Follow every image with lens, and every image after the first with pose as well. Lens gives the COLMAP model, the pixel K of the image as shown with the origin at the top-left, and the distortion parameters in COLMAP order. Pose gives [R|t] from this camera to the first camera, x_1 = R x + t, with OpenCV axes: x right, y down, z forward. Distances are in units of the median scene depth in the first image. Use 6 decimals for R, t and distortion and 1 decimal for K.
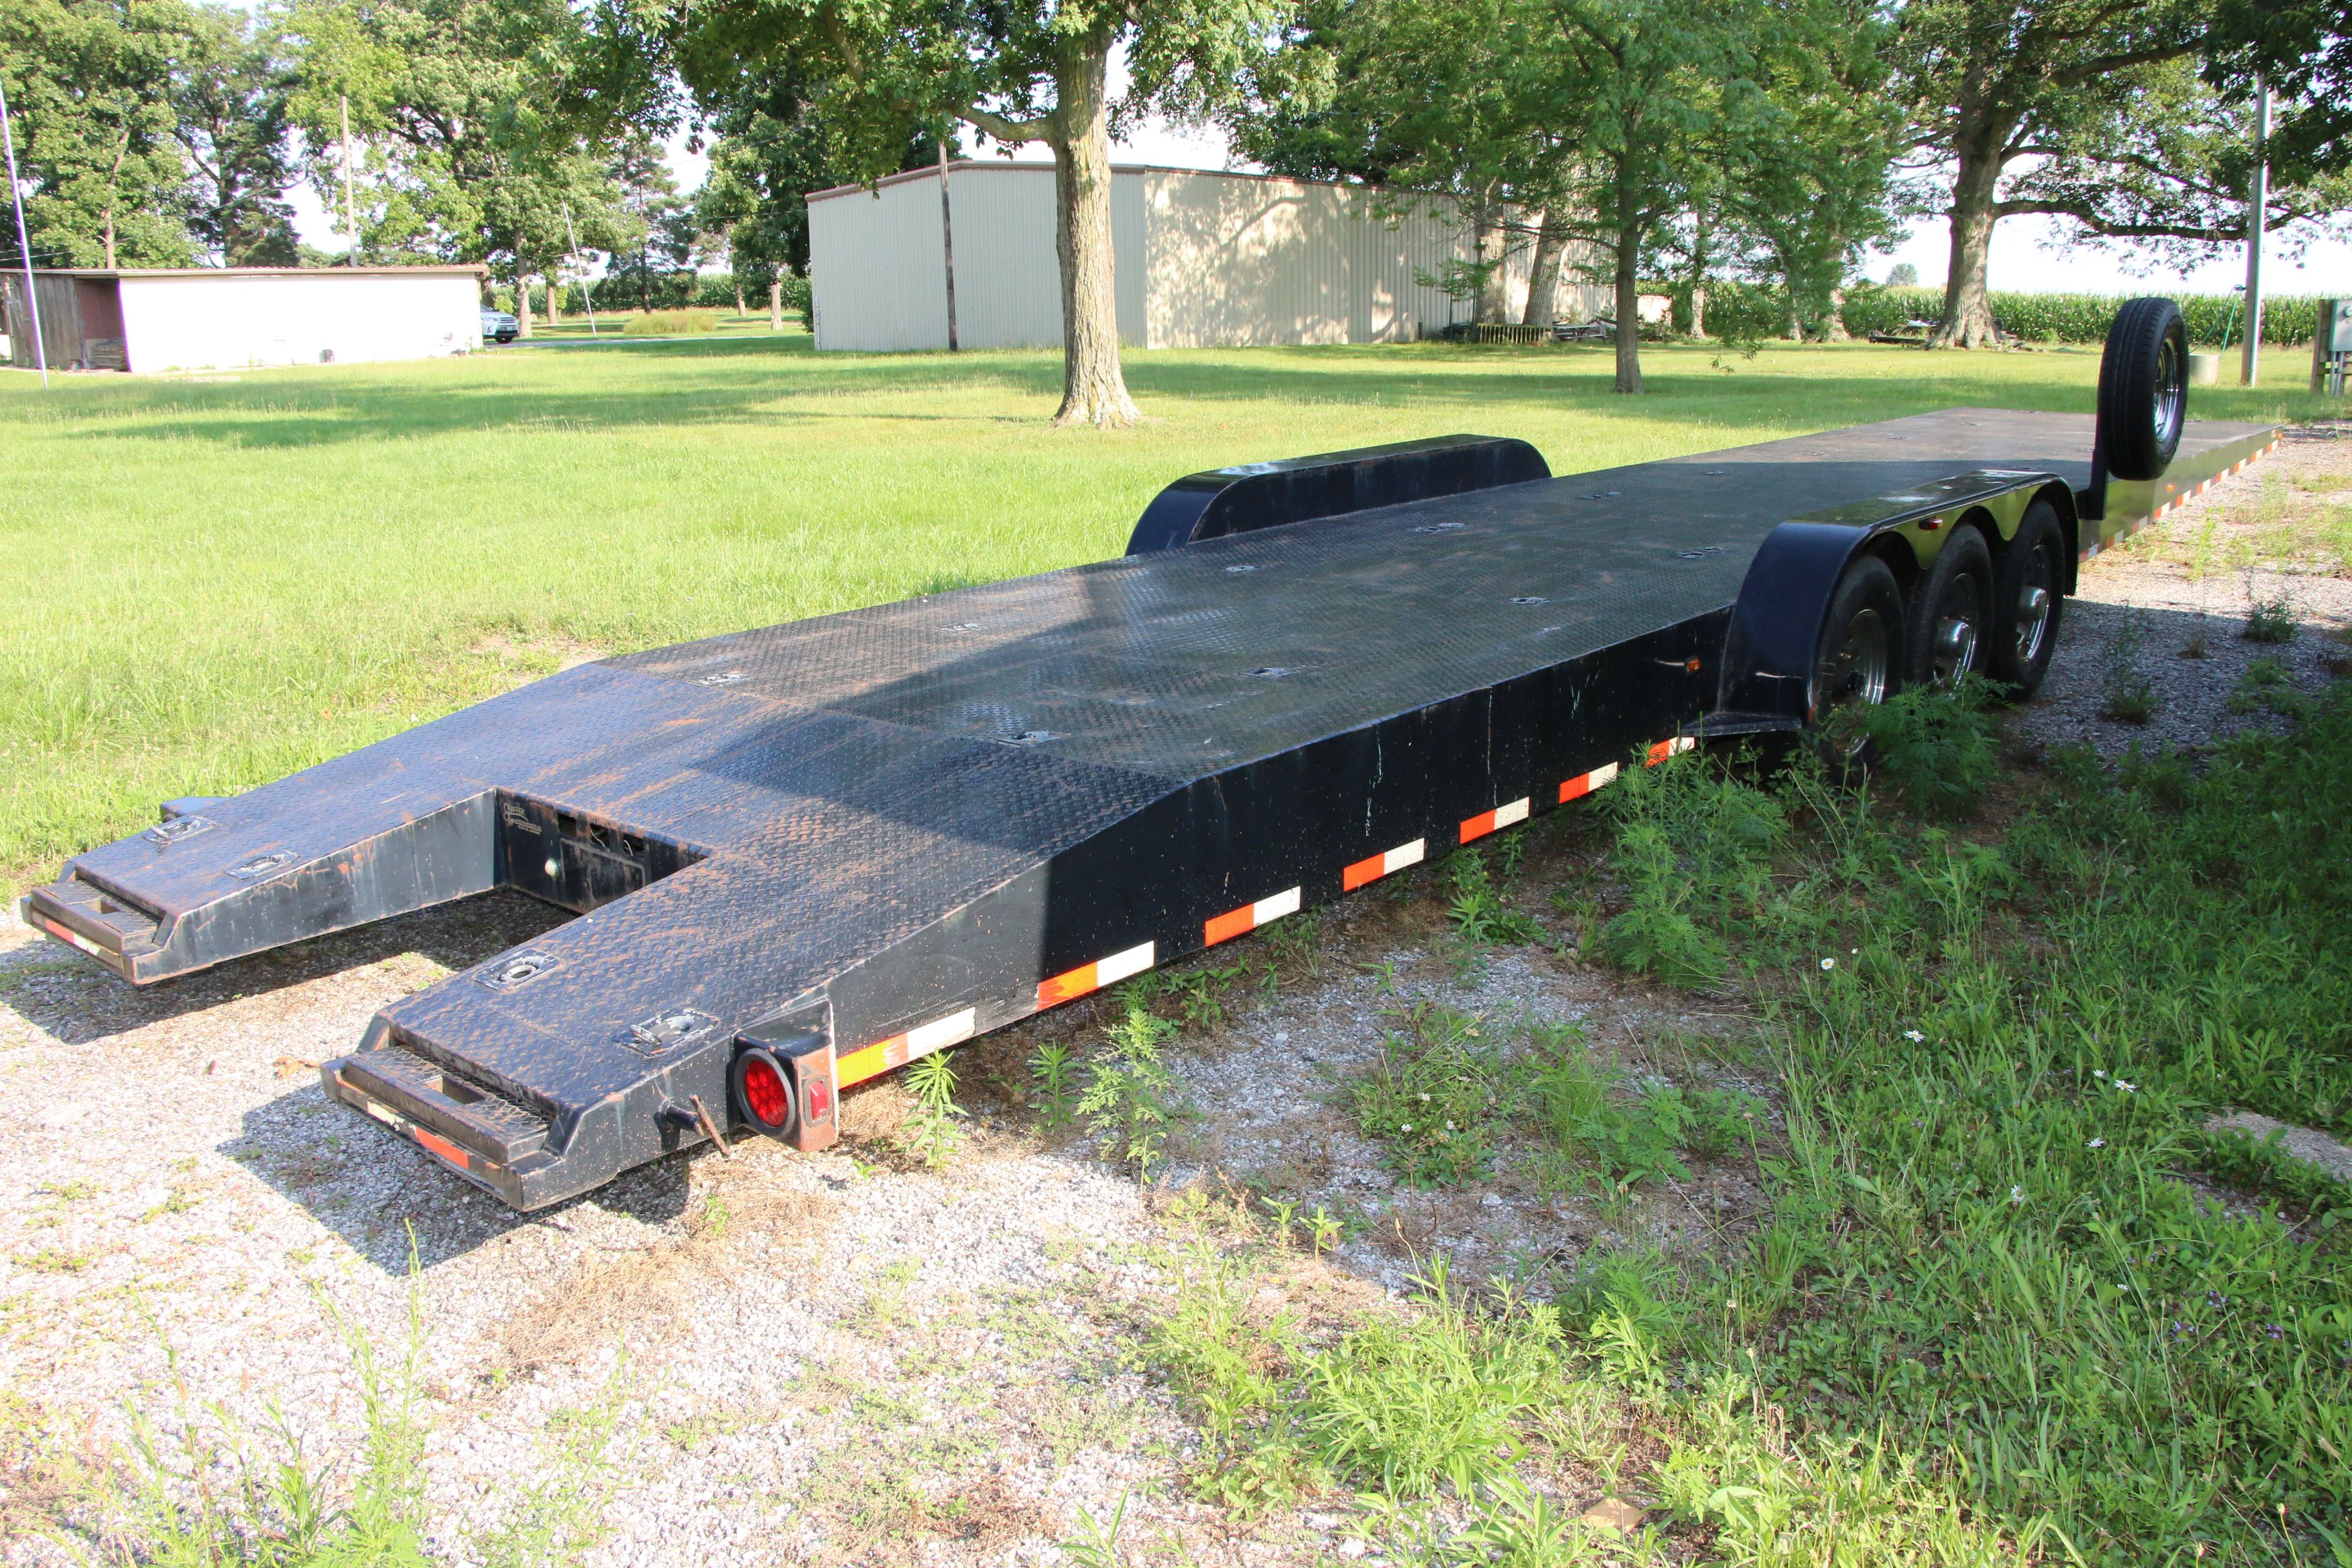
lens RADIAL K [[2004.2, 0, 1176.0], [0, 2004.2, 784.0], [0, 0, 1]] dist [-0.116164, 0.005371]
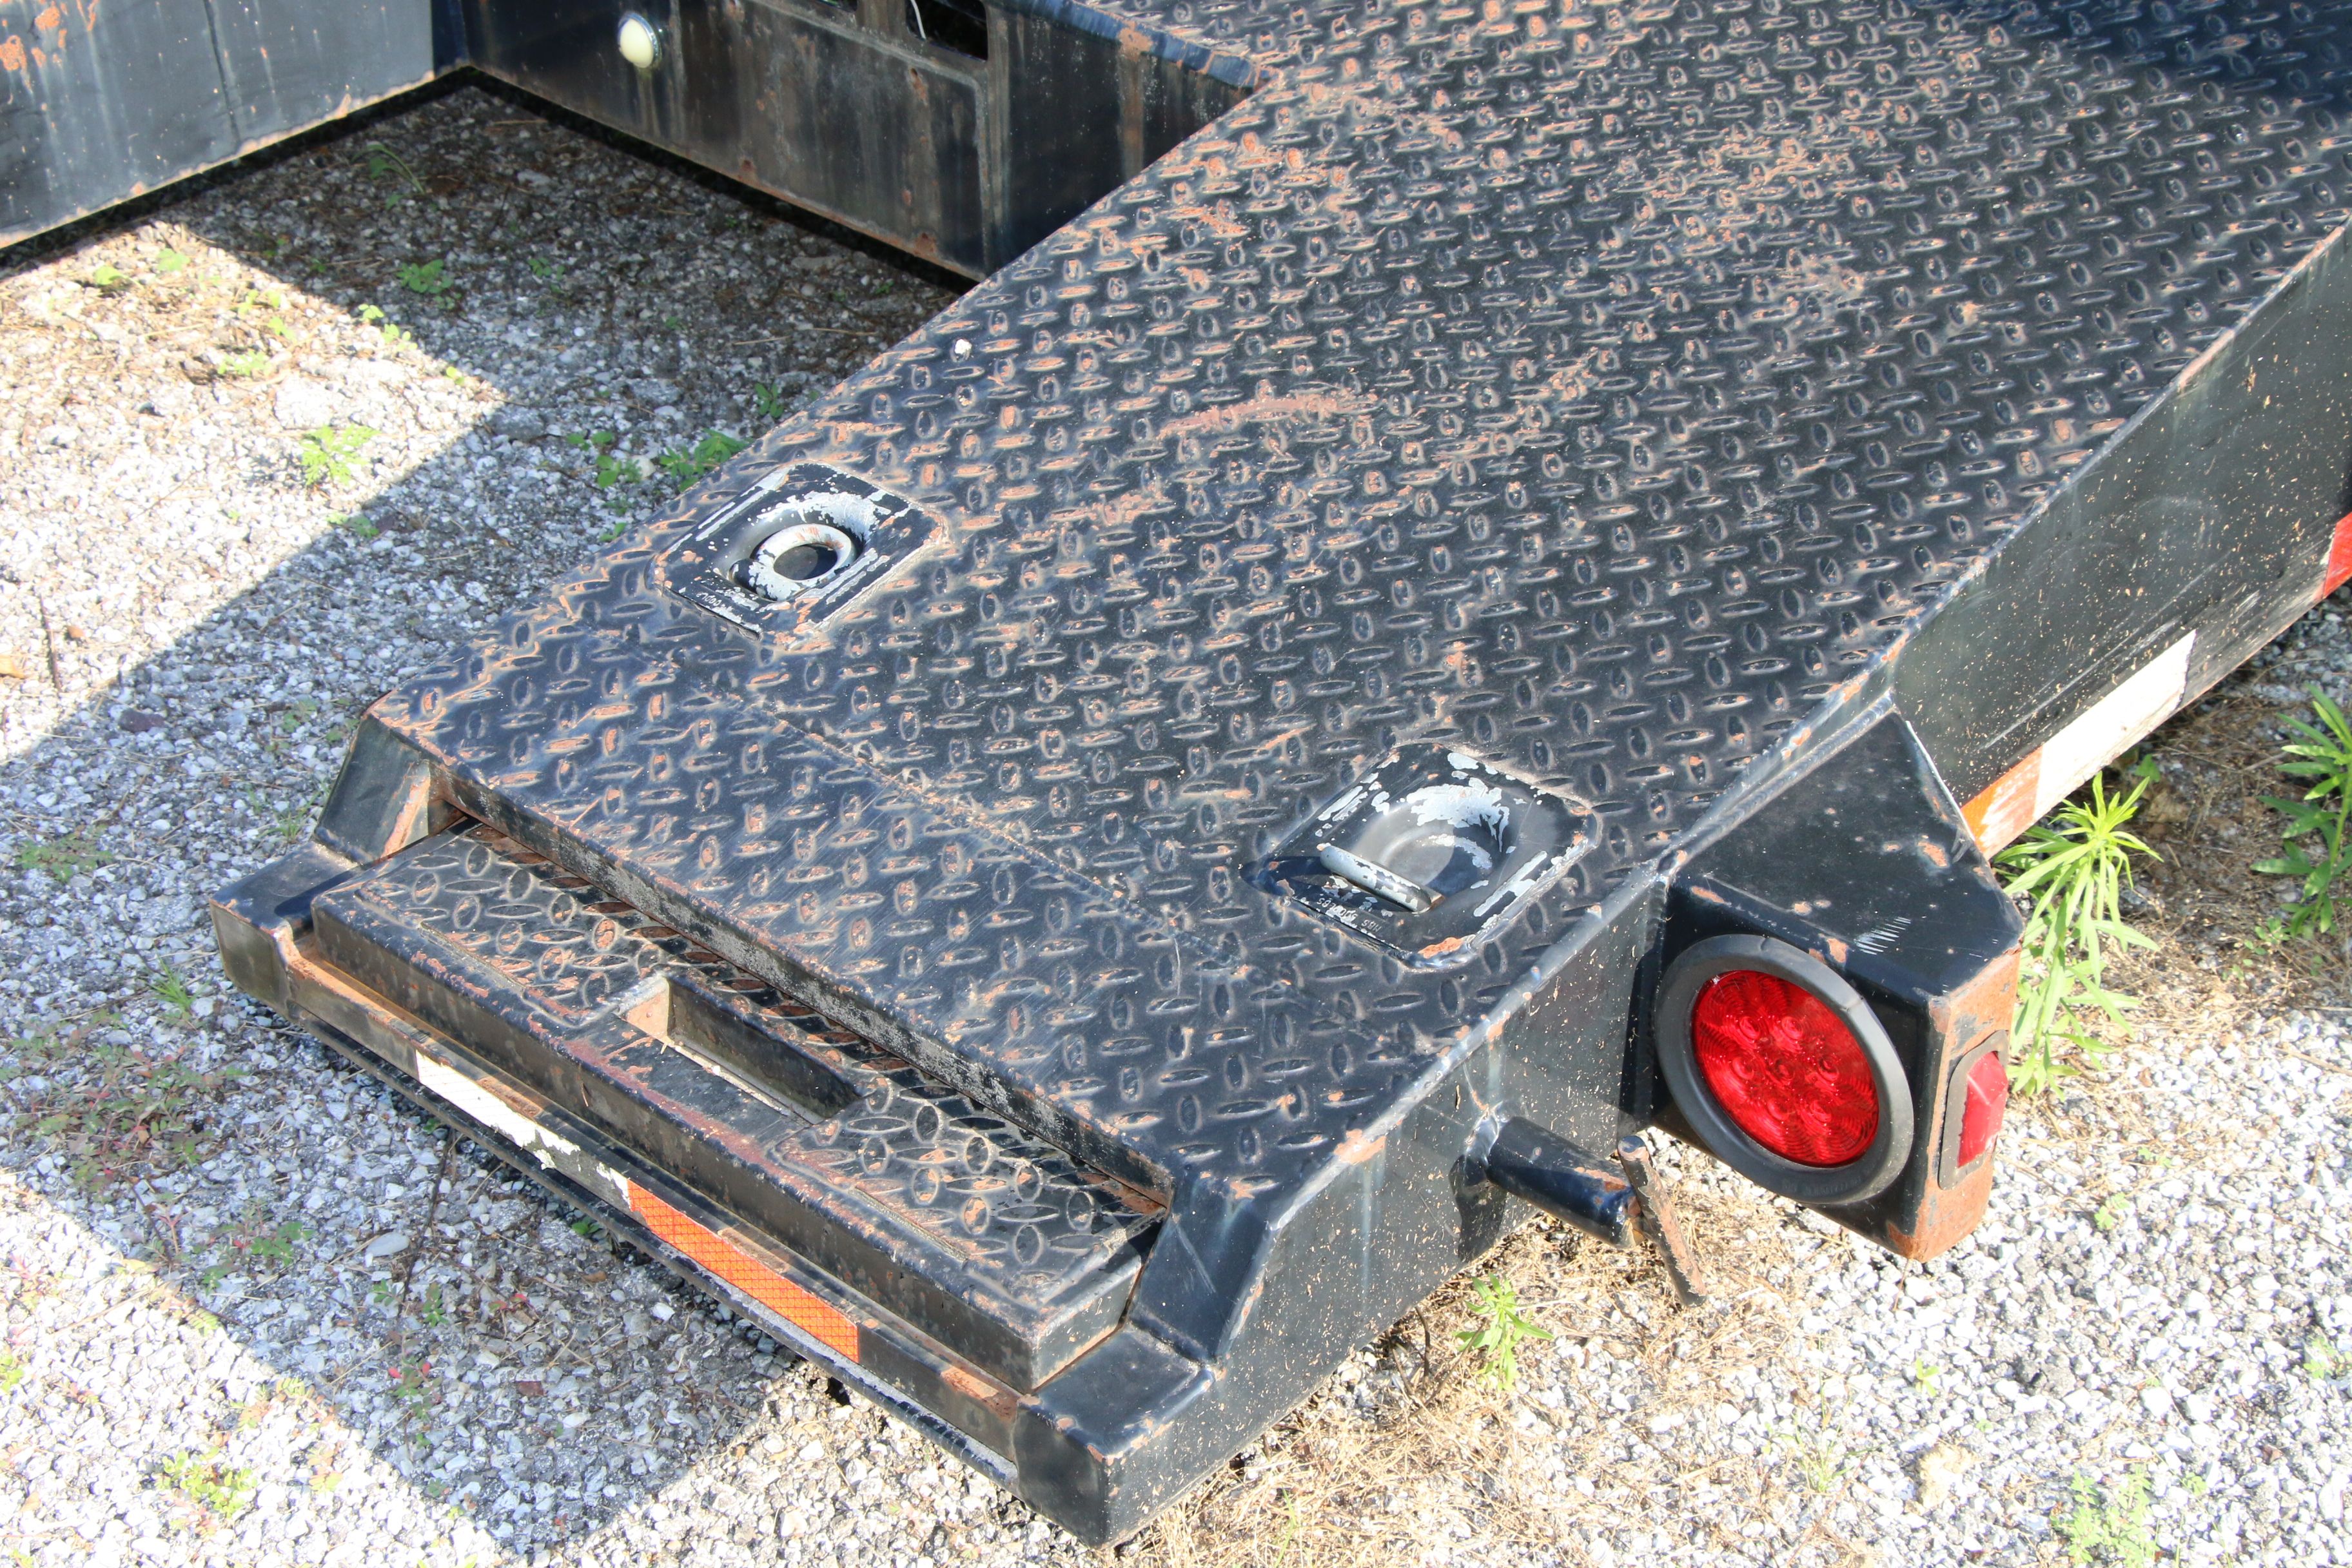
lens RADIAL K [[3961.0, 0, 1176.0], [0, 3961.0, 784.0], [0, 0, 1]] dist [0.051250, 0.238634]
pose [[0.999945, 0.006613, -0.008129, -0.277816], [-0.003464, 0.940746, 0.339095, -0.088111], [0.009890, -0.339048, 0.940717, 0.410029]]
